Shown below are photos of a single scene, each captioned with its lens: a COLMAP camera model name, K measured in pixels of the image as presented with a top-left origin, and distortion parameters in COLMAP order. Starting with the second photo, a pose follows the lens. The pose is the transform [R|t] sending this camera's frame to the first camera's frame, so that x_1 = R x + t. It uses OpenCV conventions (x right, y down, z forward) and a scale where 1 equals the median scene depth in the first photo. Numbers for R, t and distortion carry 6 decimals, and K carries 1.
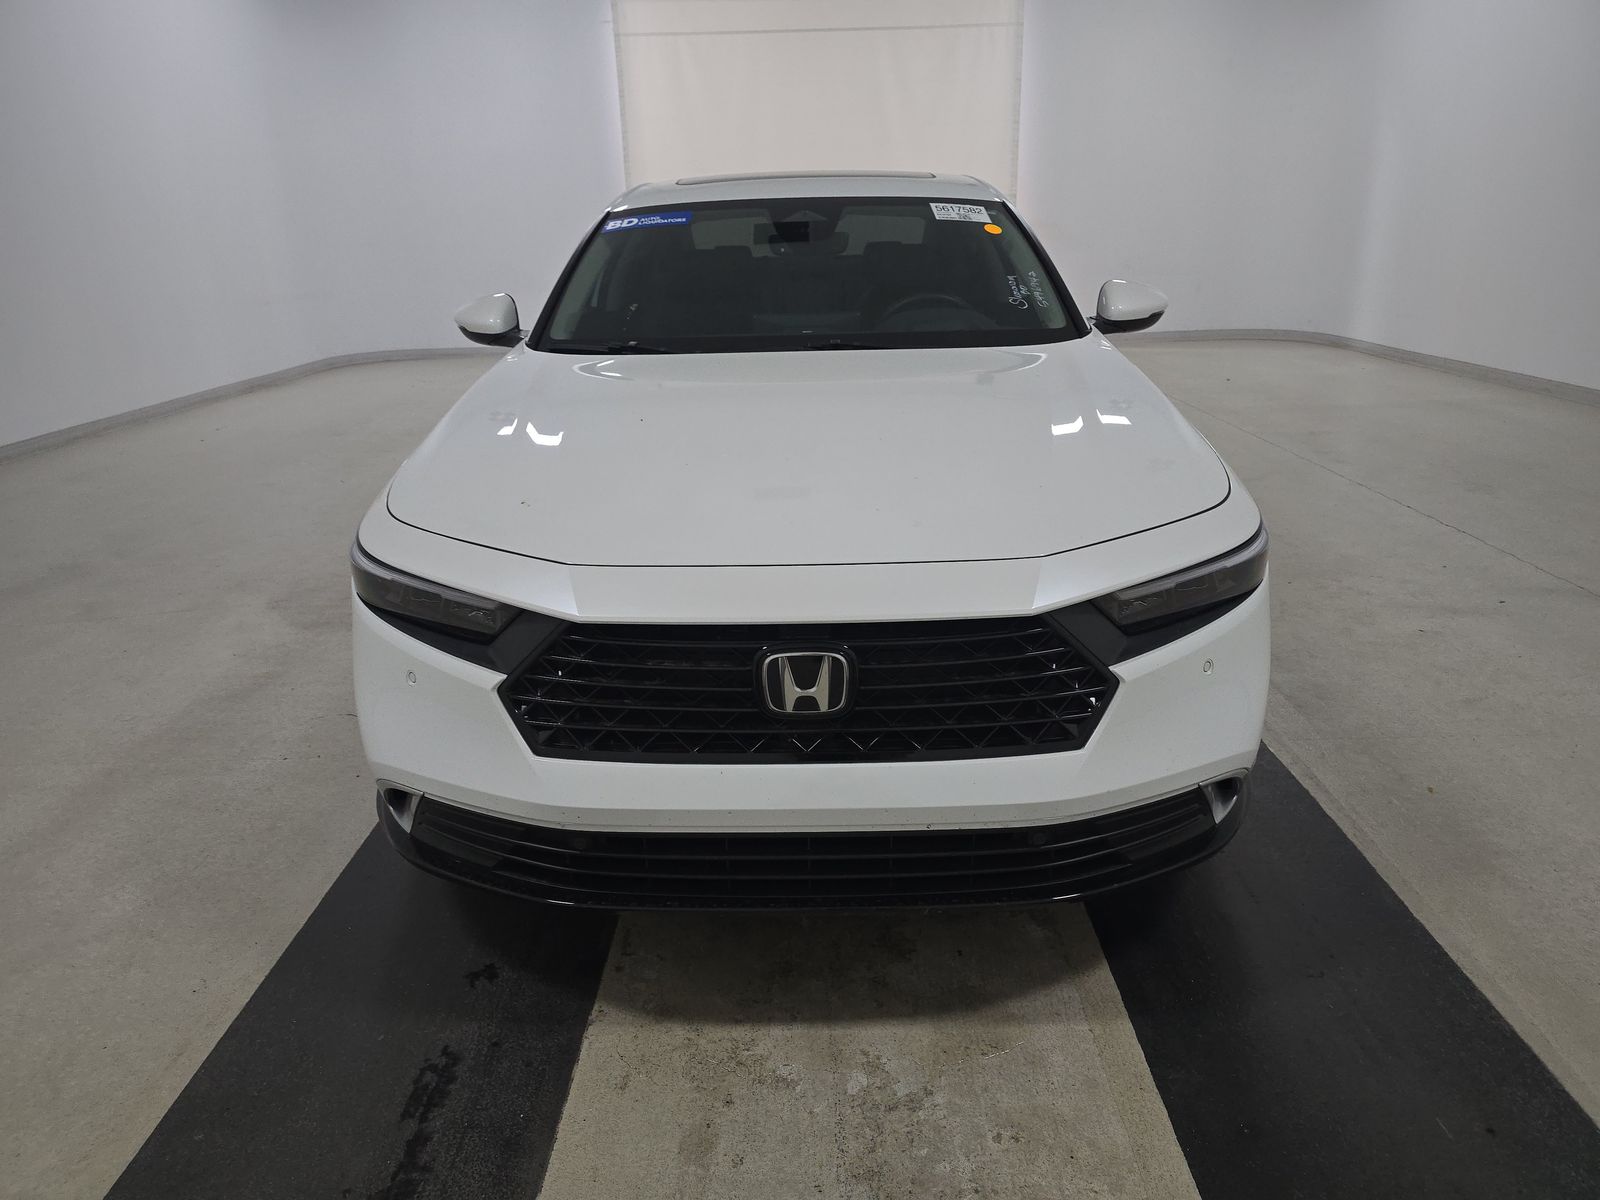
lens RADIAL K [[1085.9, 0, 810.1], [0, 1085.9, 595.2], [0, 0, 1]] dist [0.007344, 0.000479]
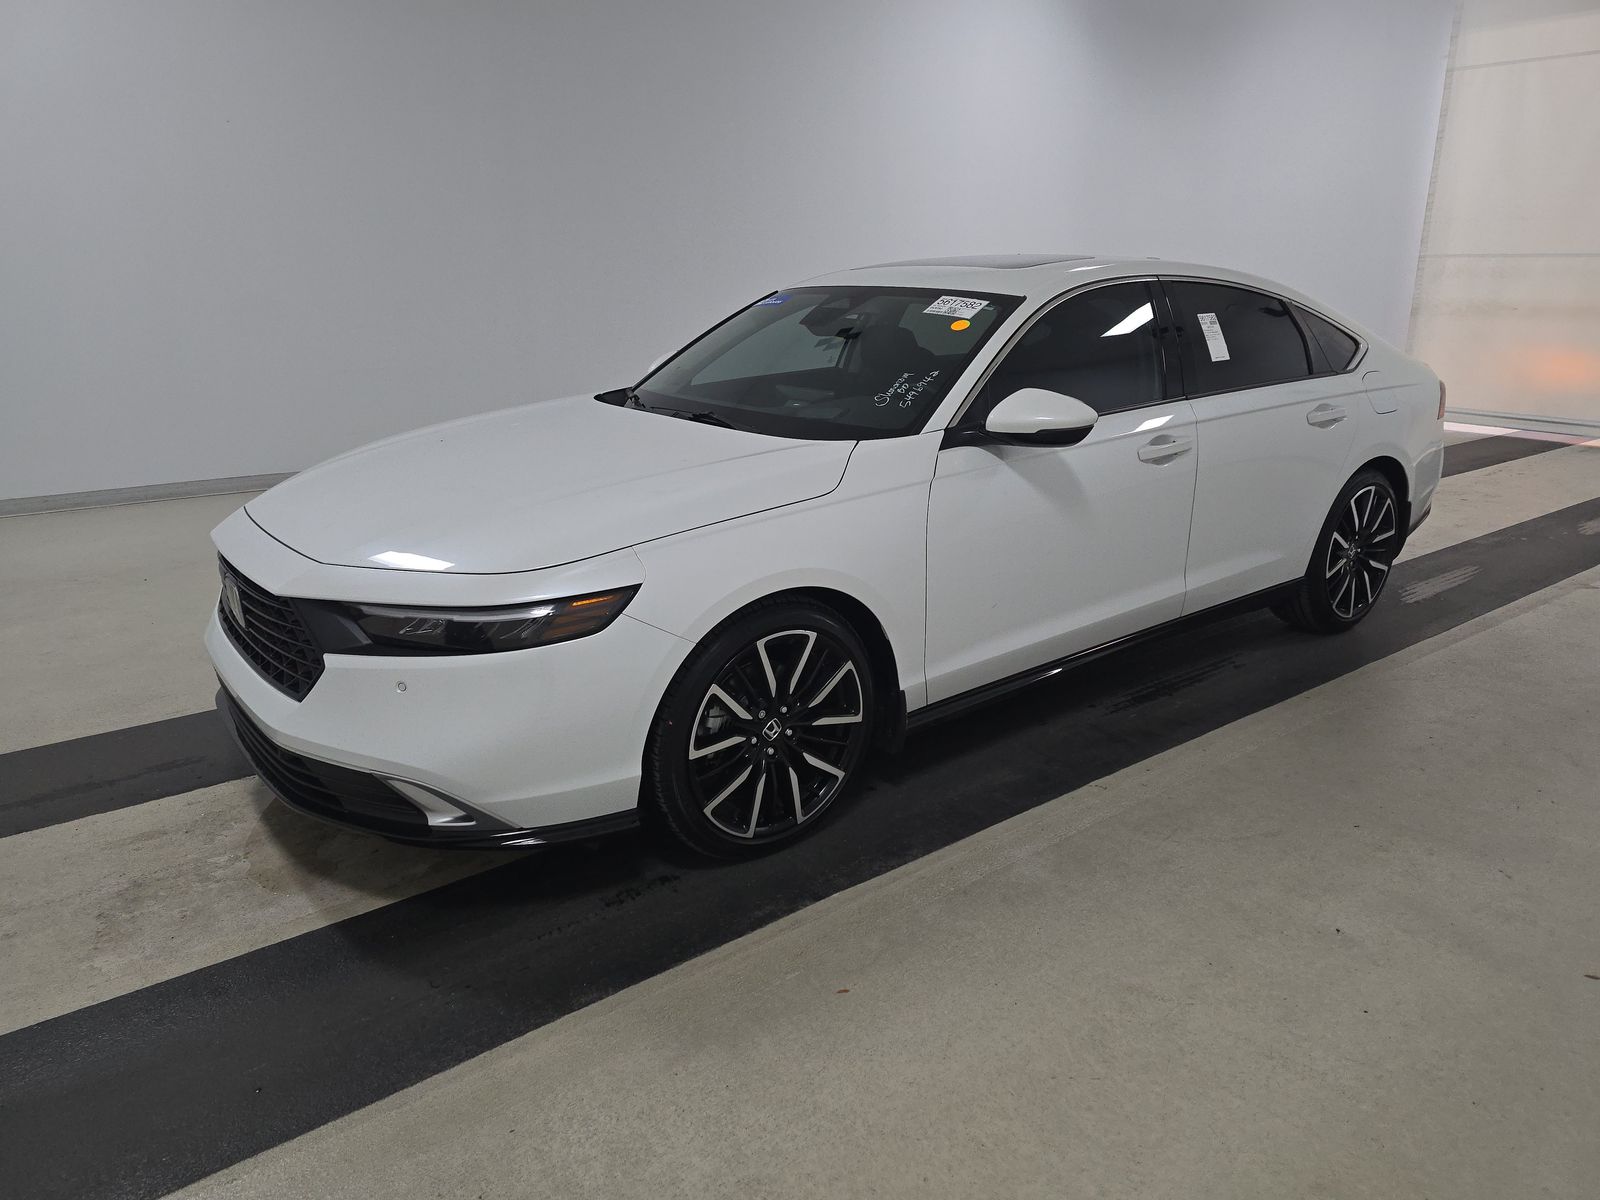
lens RADIAL K [[1085.9, 0, 810.1], [0, 1085.9, 595.2], [0, 0, 1]] dist [0.007344, 0.000479]
pose [[0.622974, 0.246536, -0.742377, 1.452216], [-0.267011, 0.959056, 0.094427, -0.262286], [0.735261, 0.139397, 0.663295, 0.461115]]
